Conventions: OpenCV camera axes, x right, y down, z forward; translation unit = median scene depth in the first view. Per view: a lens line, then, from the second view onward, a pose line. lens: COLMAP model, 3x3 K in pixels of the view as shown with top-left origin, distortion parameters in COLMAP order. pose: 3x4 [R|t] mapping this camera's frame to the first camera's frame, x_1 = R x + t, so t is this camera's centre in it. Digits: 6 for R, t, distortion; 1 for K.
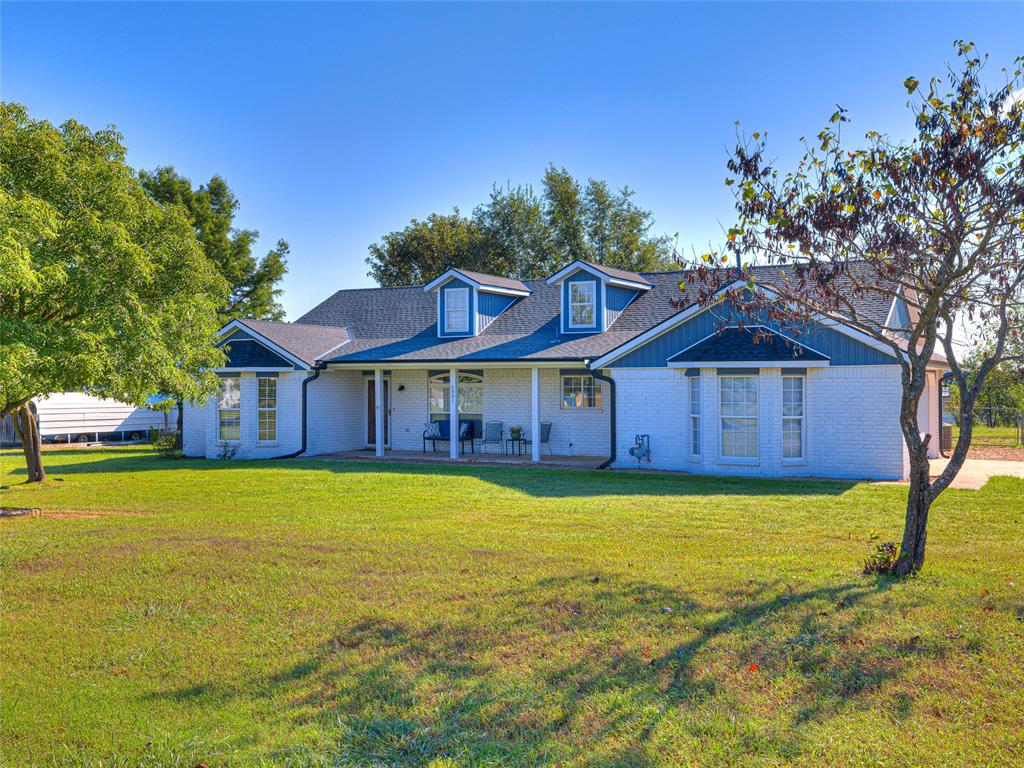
lens RADIAL K [[987.2, 0, 512.0], [0, 987.2, 384.0], [0, 0, 1]] dist [0.003381, 0.003357]
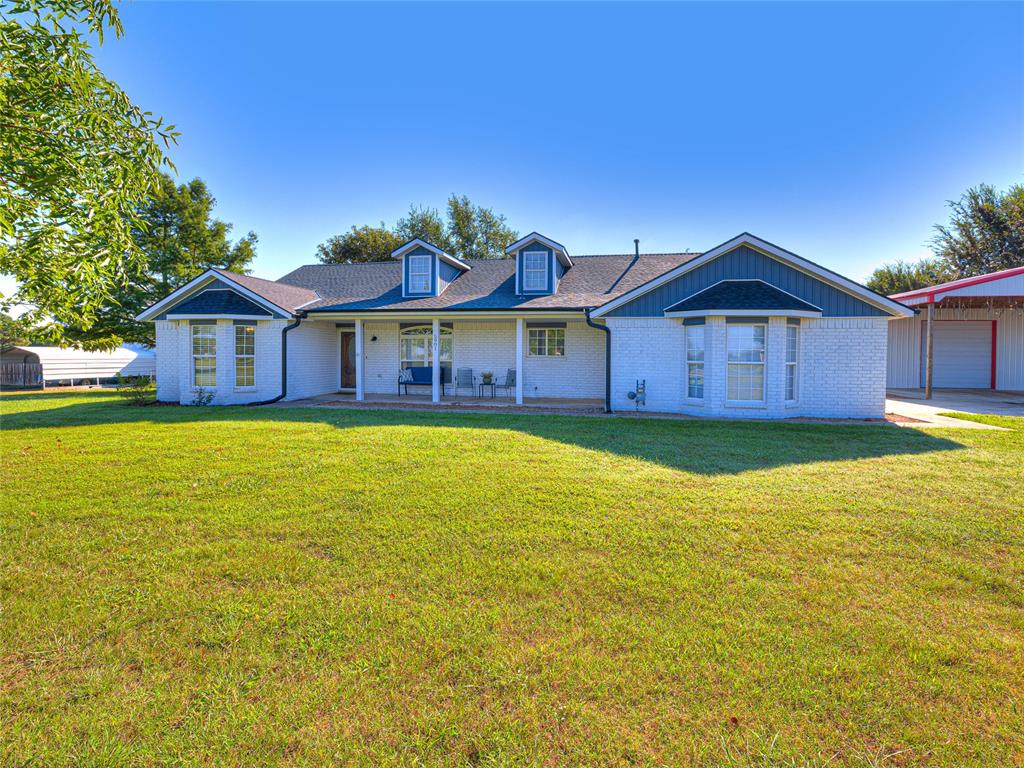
lens RADIAL K [[483.6, 0, 511.4], [0, 483.6, 366.5], [0, 0, 1]] dist [-0.032614, -0.000007]
pose [[0.960241, 0.001994, 0.279166, -0.117232], [-0.010209, 0.999556, 0.027978, 0.019045], [-0.278986, -0.029716, 0.959835, 0.429997]]
